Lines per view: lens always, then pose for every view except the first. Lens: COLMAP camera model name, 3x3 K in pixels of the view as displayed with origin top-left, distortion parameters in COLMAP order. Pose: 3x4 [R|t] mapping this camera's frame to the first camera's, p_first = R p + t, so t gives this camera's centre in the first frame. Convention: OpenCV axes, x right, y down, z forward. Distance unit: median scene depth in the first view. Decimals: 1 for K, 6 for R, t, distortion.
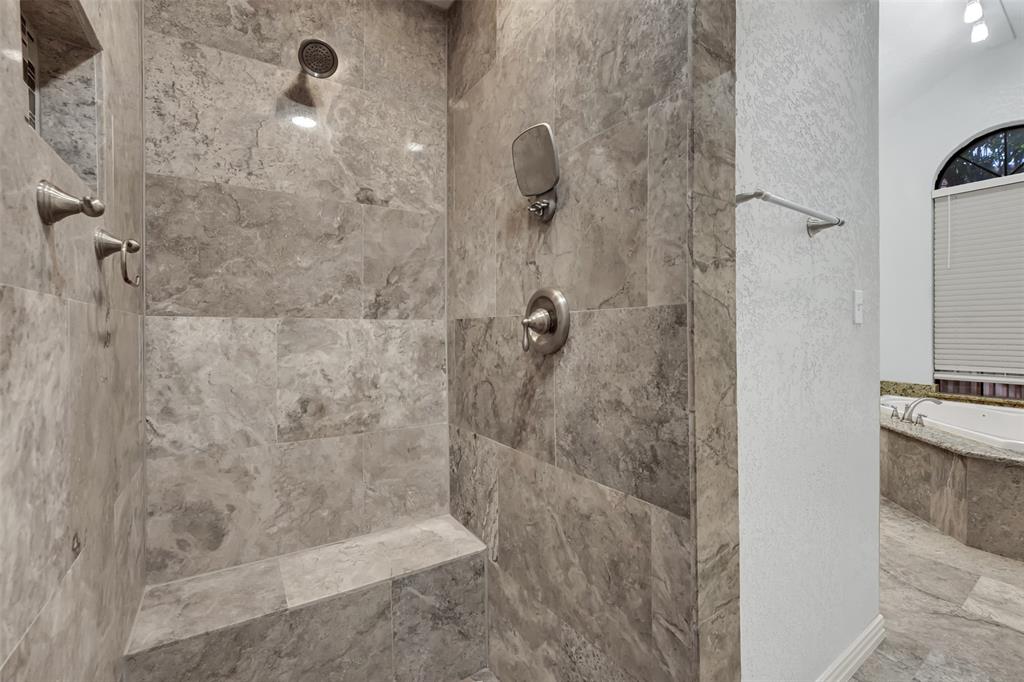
lens RADIAL K [[436.2, 0, 516.1], [0, 436.2, 341.1], [0, 0, 1]] dist [-0.014528, -0.000993]
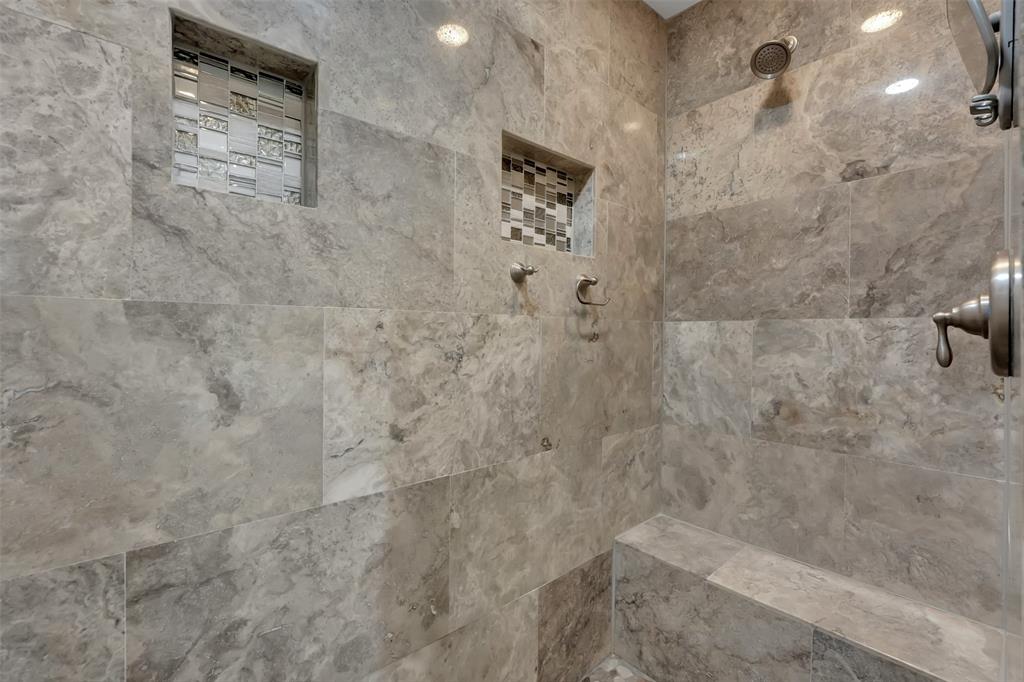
lens RADIAL K [[430.8, 0, 512.3], [0, 430.8, 333.8], [0, 0, 1]] dist [-0.019856, 0.001431]
pose [[0.138372, 0.003820, -0.990373, 0.417989], [-0.022868, 0.999738, 0.000661, -0.007613], [0.990116, 0.022556, 0.138423, 0.275722]]
